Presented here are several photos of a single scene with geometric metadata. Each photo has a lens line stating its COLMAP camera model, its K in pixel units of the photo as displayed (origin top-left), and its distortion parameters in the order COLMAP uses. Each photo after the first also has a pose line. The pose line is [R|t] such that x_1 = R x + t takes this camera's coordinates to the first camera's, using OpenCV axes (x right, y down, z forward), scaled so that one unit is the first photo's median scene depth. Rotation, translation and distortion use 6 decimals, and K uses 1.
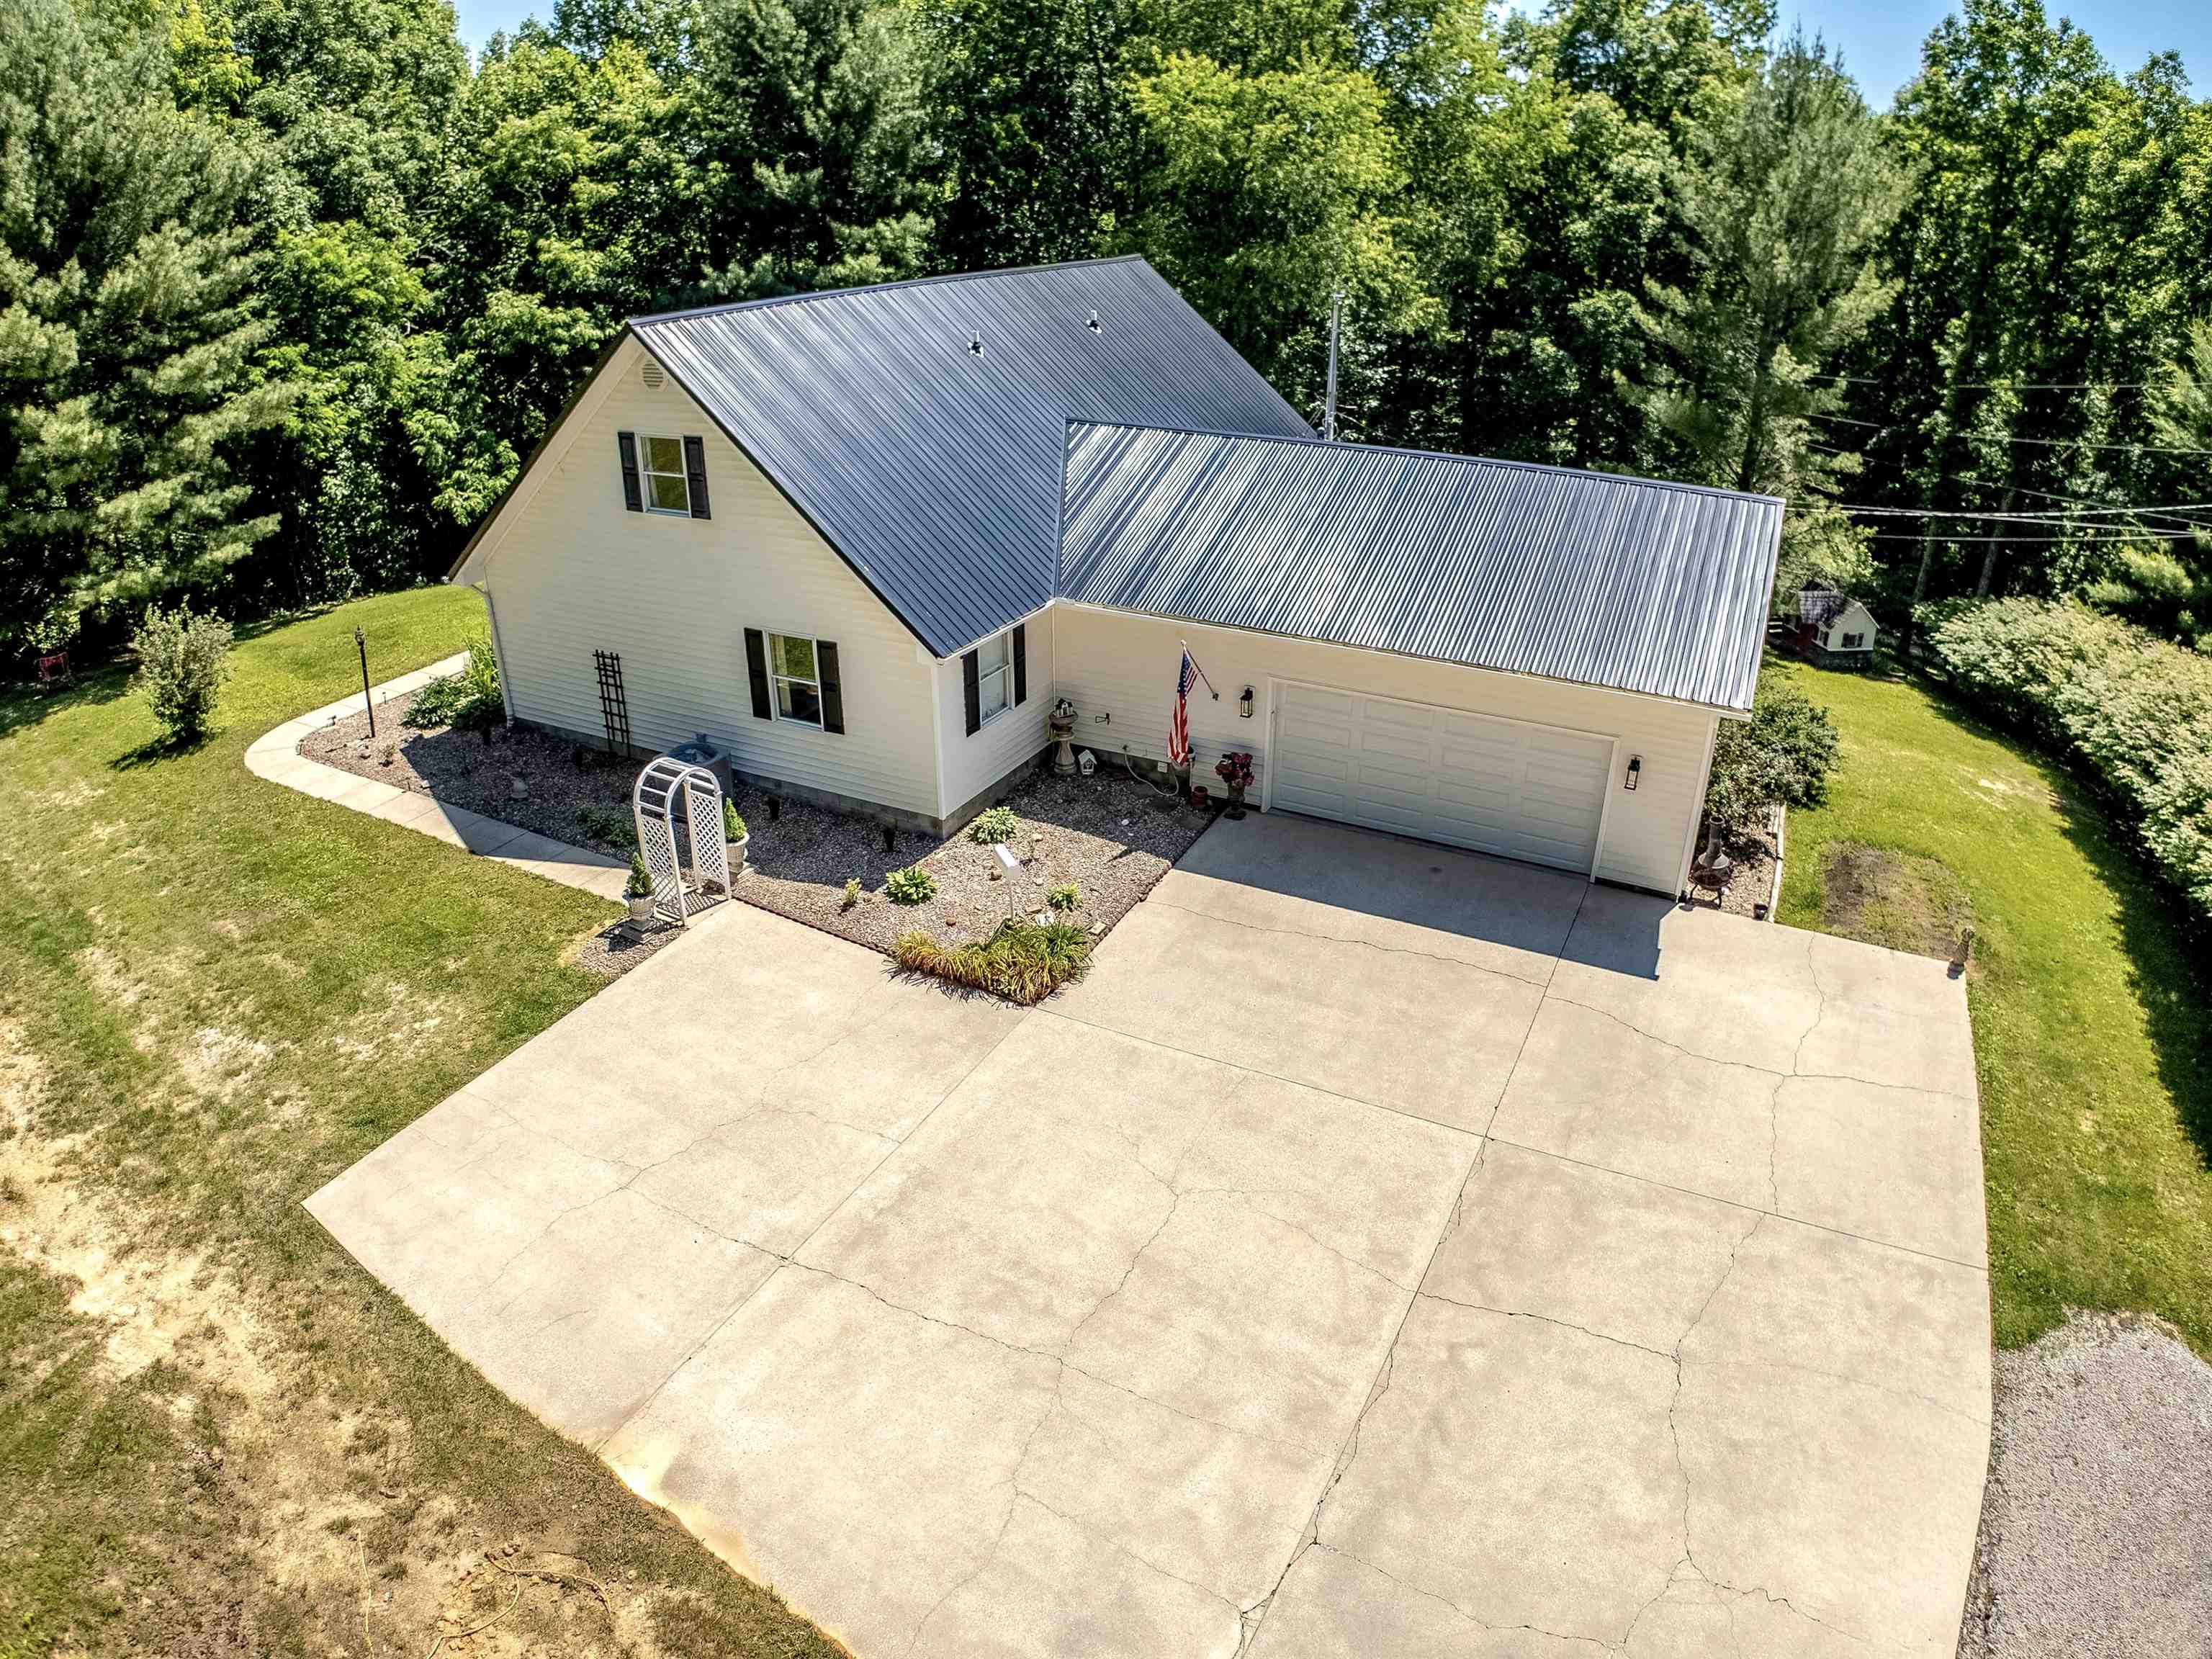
lens RADIAL K [[1401.3, 0, 1106.0], [0, 1401.3, 829.5], [0, 0, 1]] dist [-0.198014, 0.031567]
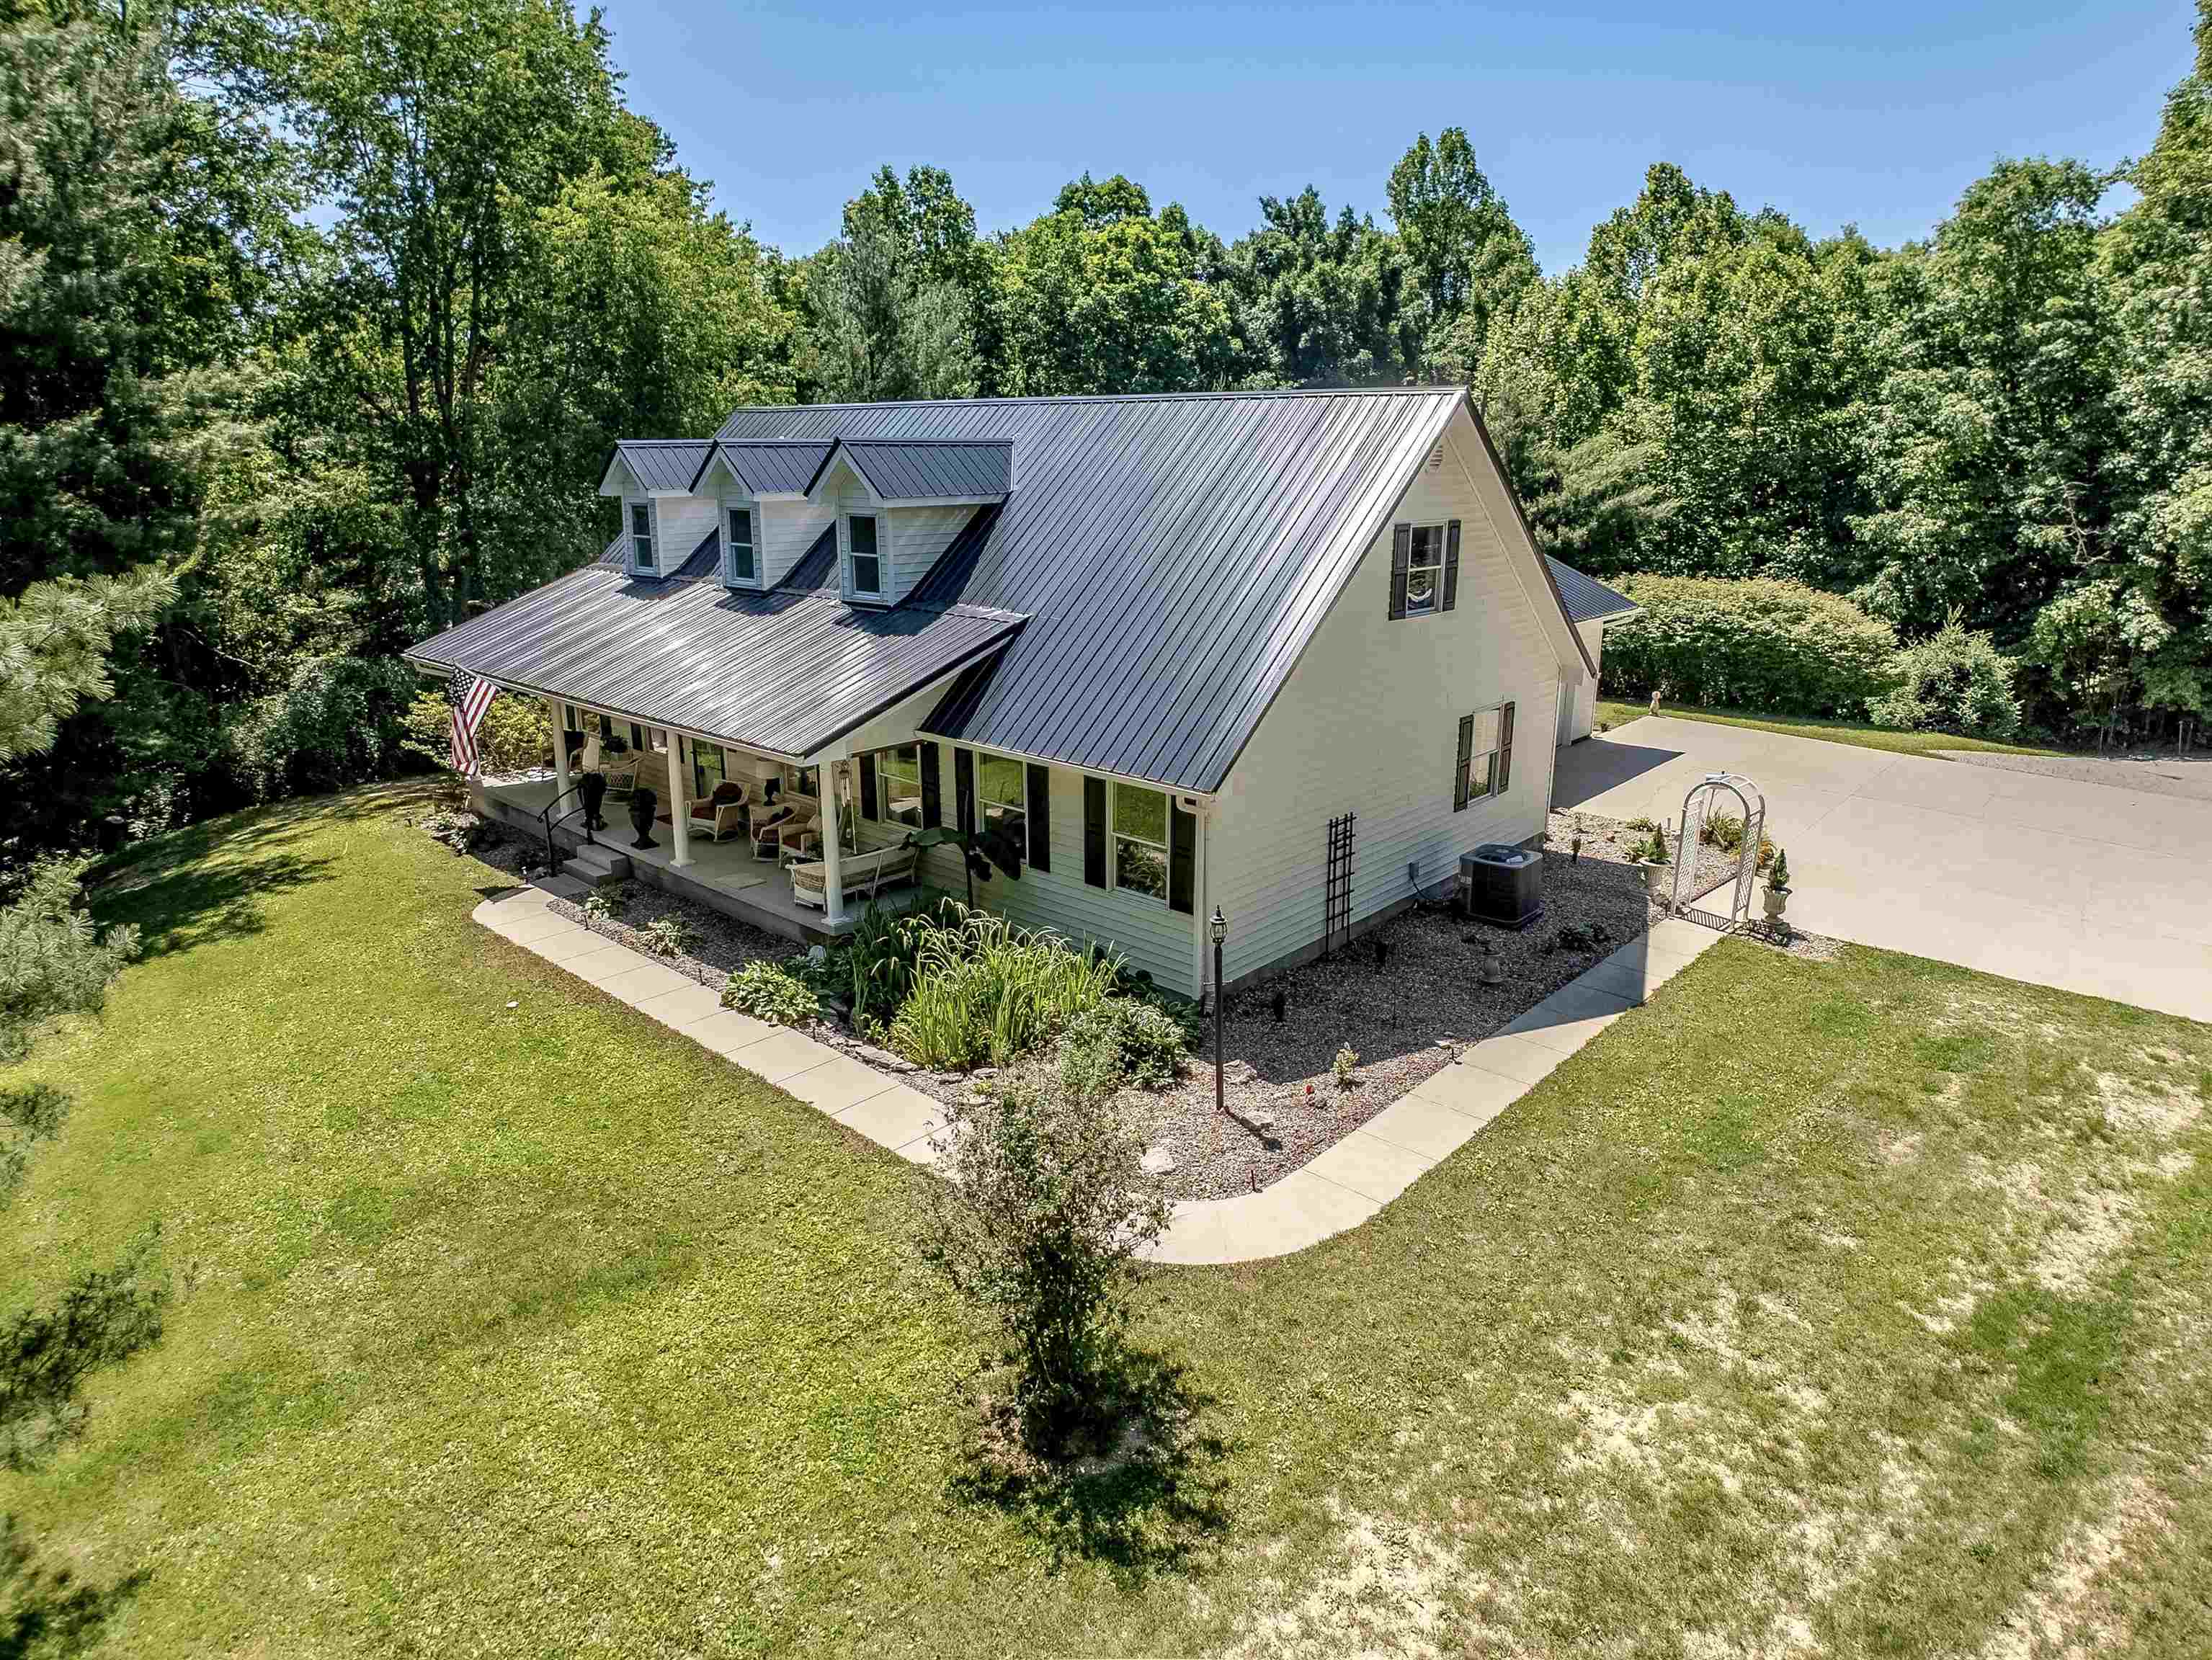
lens RADIAL K [[1303.8, 0, 1106.0], [0, 1303.8, 830.0], [0, 0, 1]] dist [-0.095496, 0.000903]
pose [[0.252090, -0.262751, 0.931350, -1.203766], [0.433685, 0.891046, 0.133994, -0.308644], [-0.865083, 0.370134, 0.338575, 0.947144]]
